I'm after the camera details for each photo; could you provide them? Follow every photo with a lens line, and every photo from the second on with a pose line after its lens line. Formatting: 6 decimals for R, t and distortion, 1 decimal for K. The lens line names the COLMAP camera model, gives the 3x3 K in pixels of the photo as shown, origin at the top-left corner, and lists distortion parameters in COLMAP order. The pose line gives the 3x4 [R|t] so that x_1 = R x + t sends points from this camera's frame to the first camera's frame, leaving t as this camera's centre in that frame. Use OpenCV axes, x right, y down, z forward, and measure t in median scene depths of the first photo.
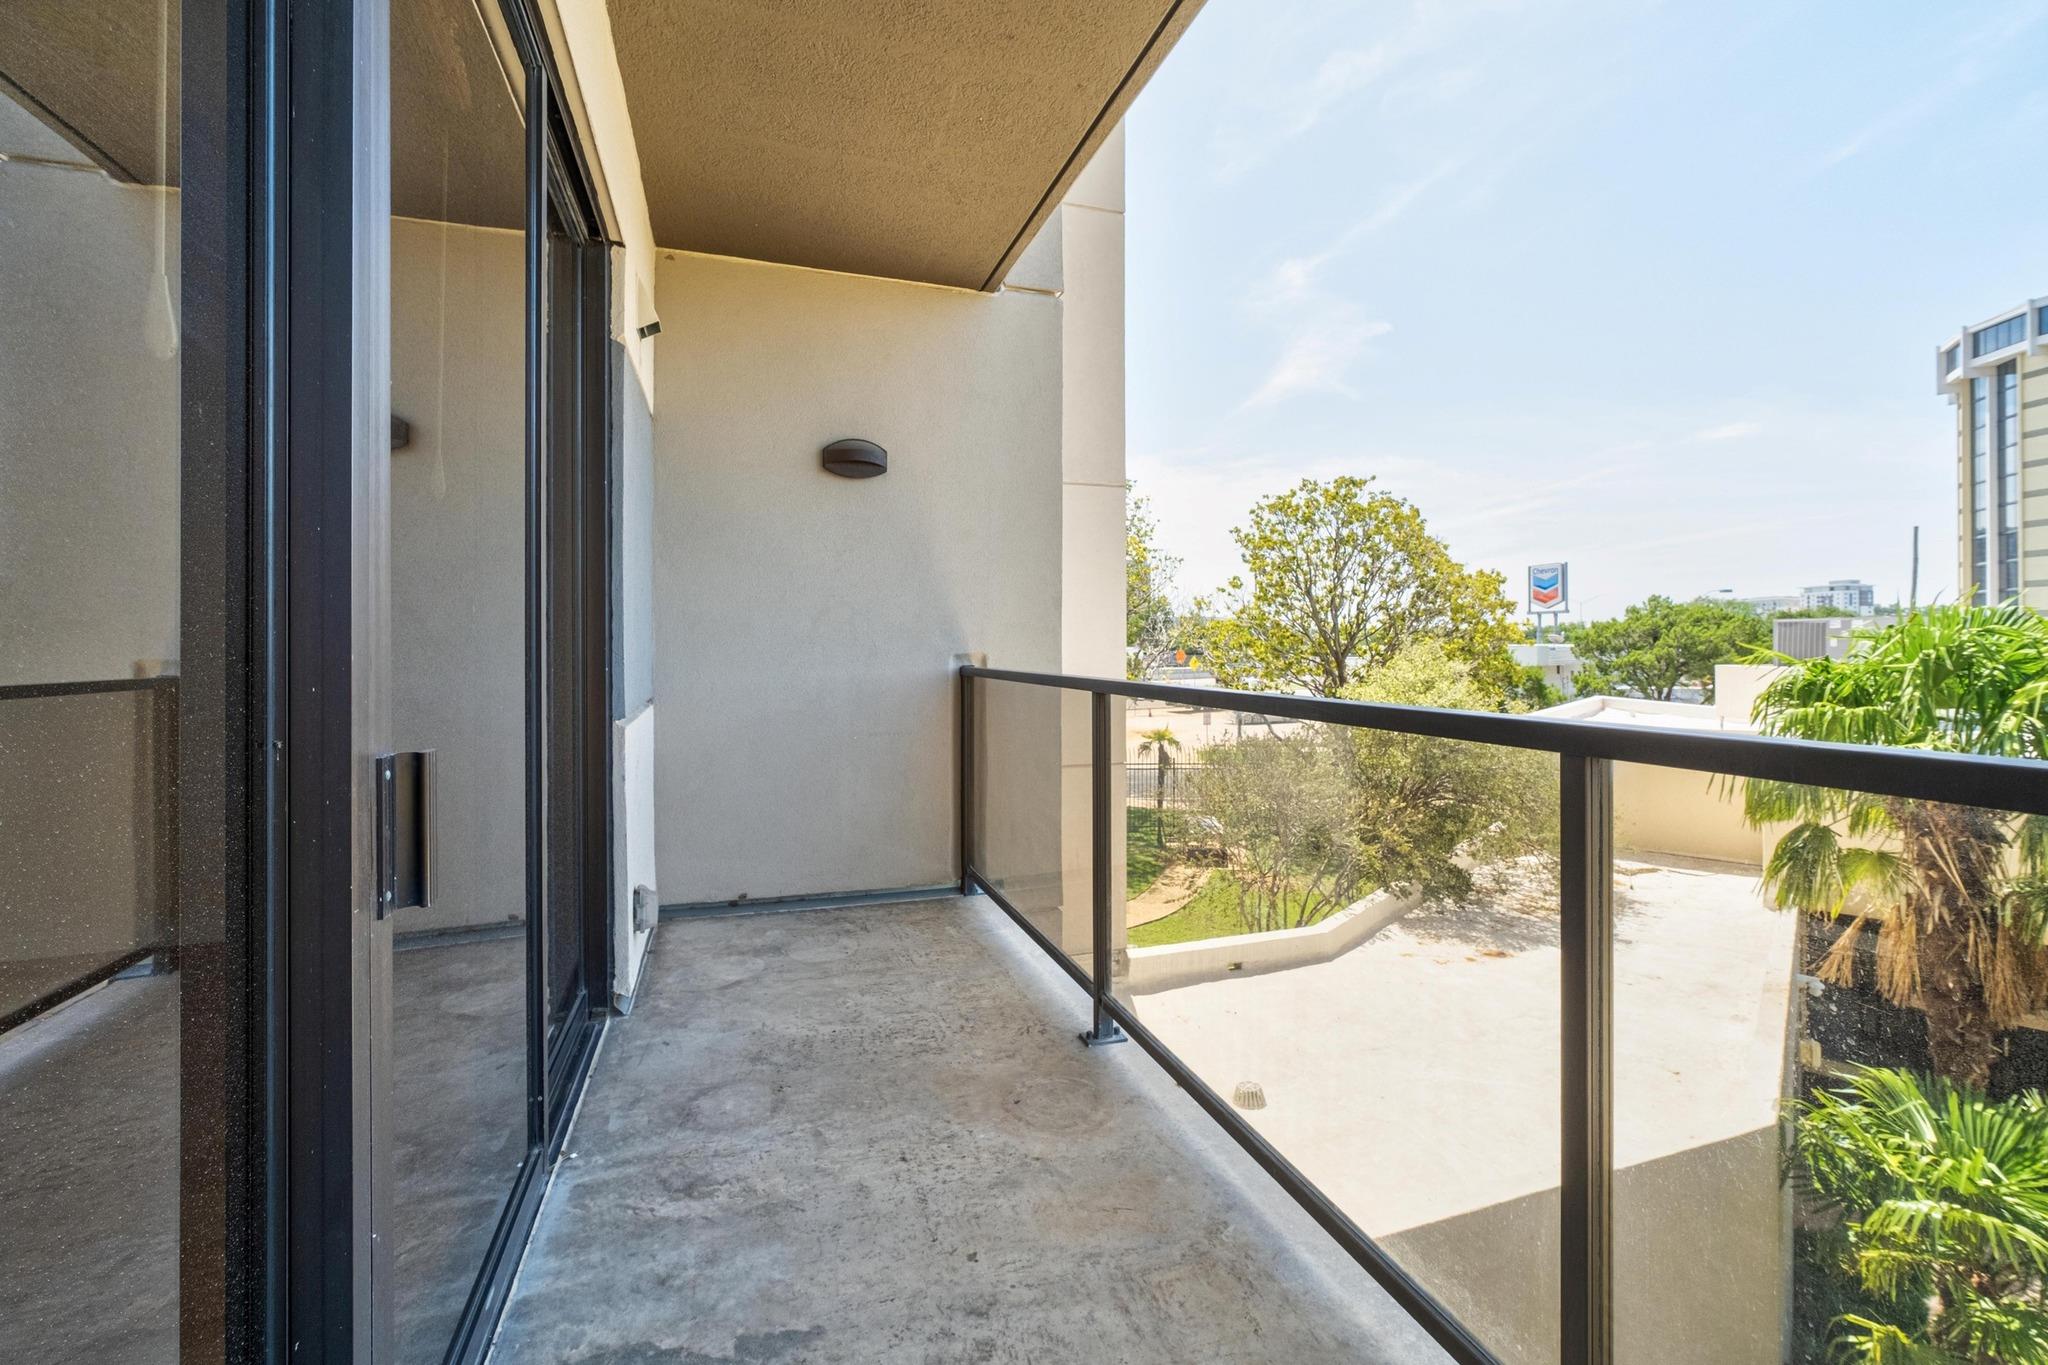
lens RADIAL K [[871.5, 0, 1045.3], [0, 871.5, 630.5], [0, 0, 1]] dist [-0.012447, 0.003665]
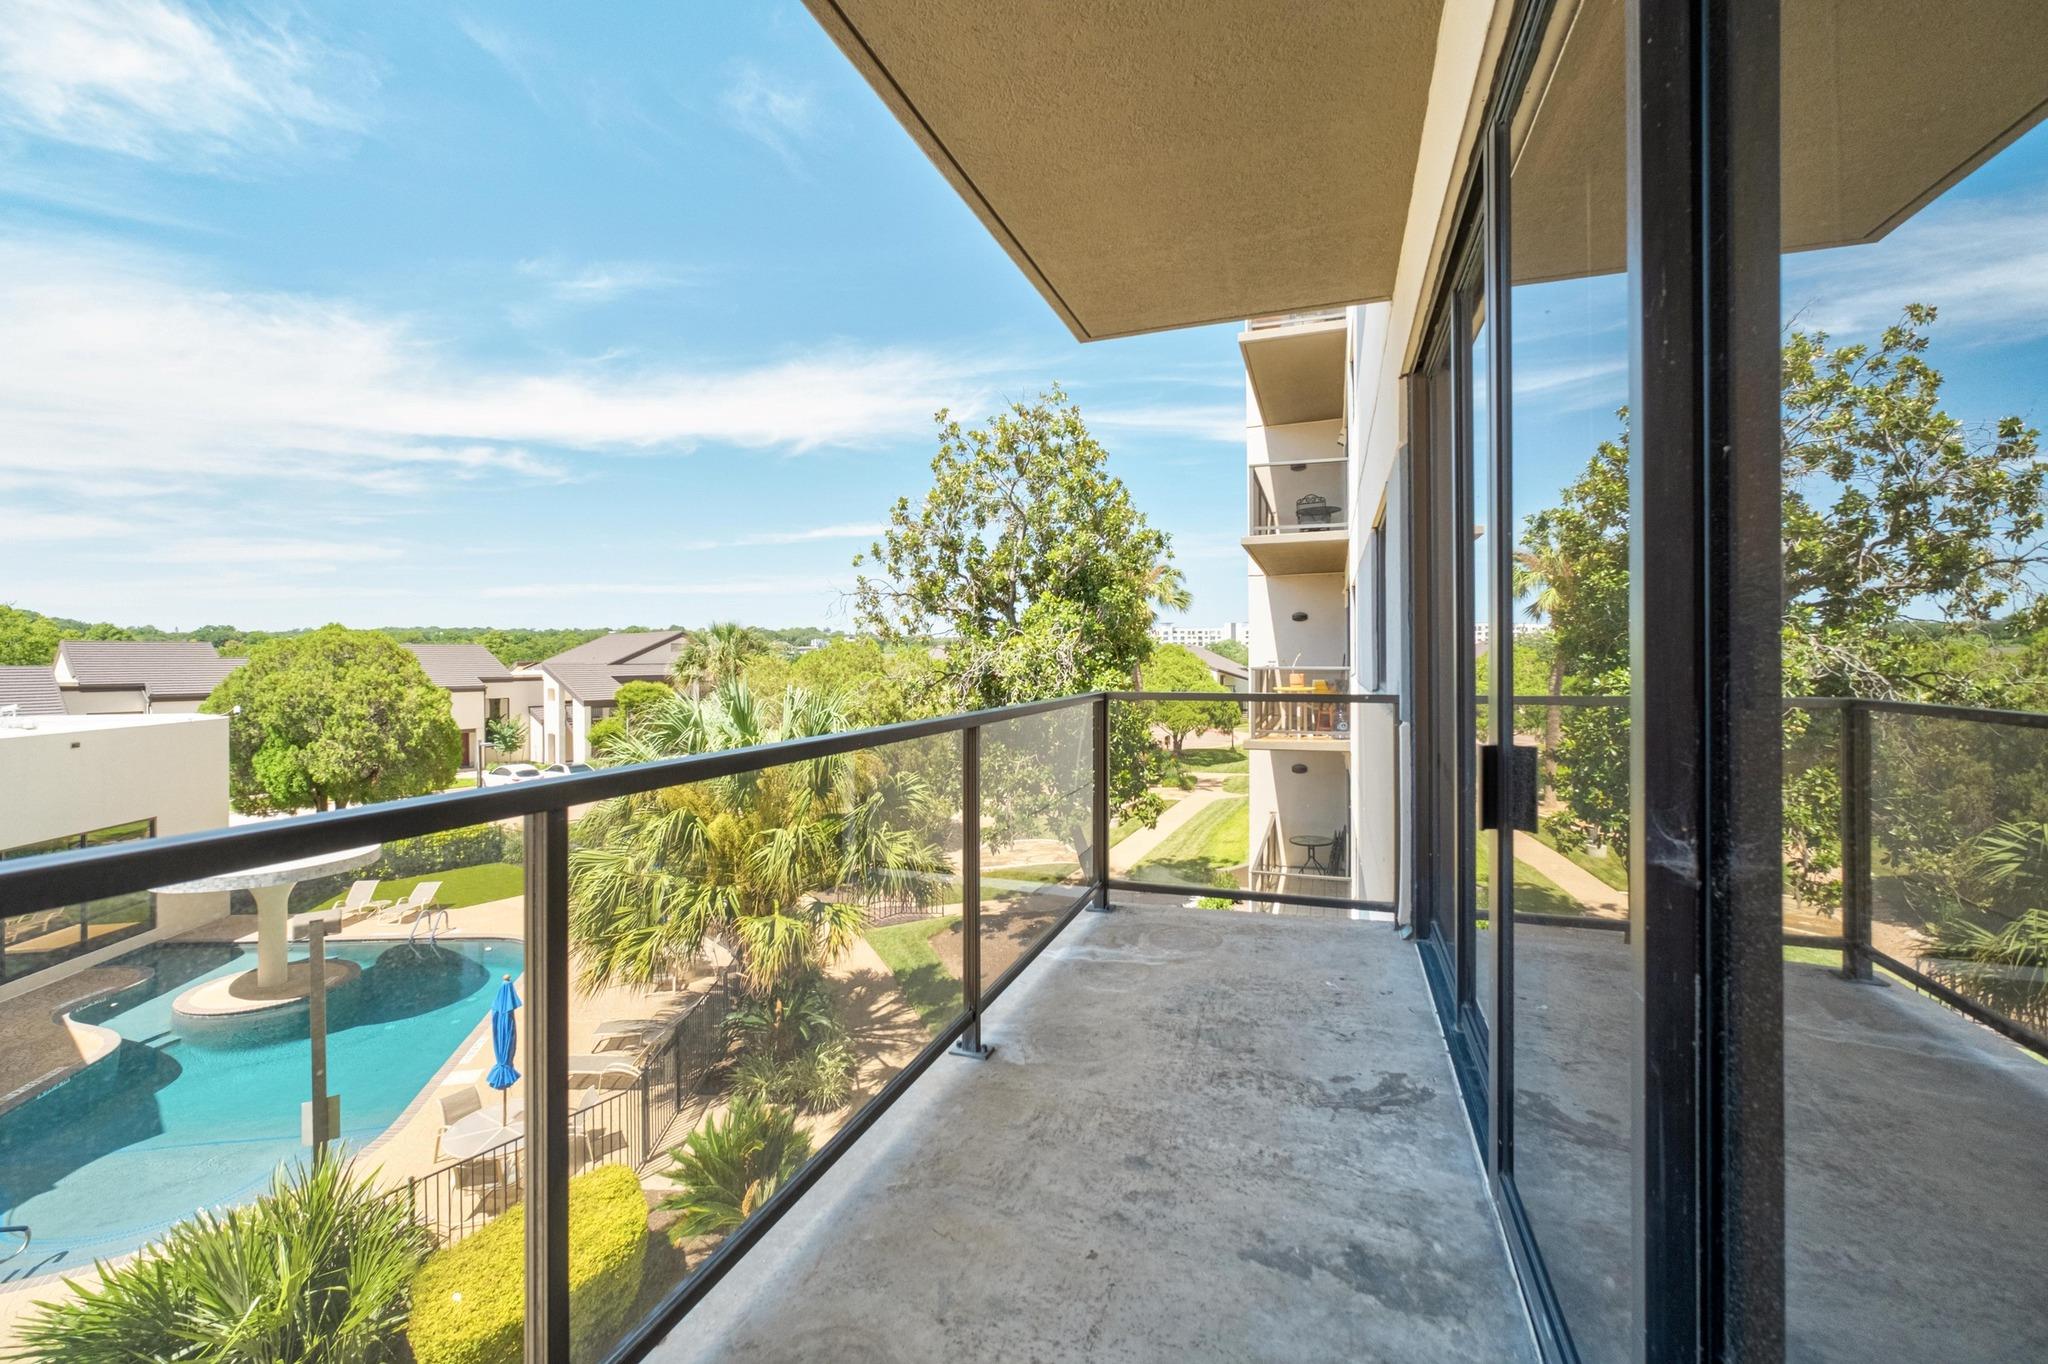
lens RADIAL K [[871.5, 0, 1025.5], [0, 871.5, 674.5], [0, 0, 1]] dist [-0.012447, 0.003665]
pose [[-0.777860, -0.004699, 0.628420, -0.728438], [0.006115, 0.999868, 0.015046, -0.018394], [-0.628407, 0.015547, -0.777729, 1.972671]]
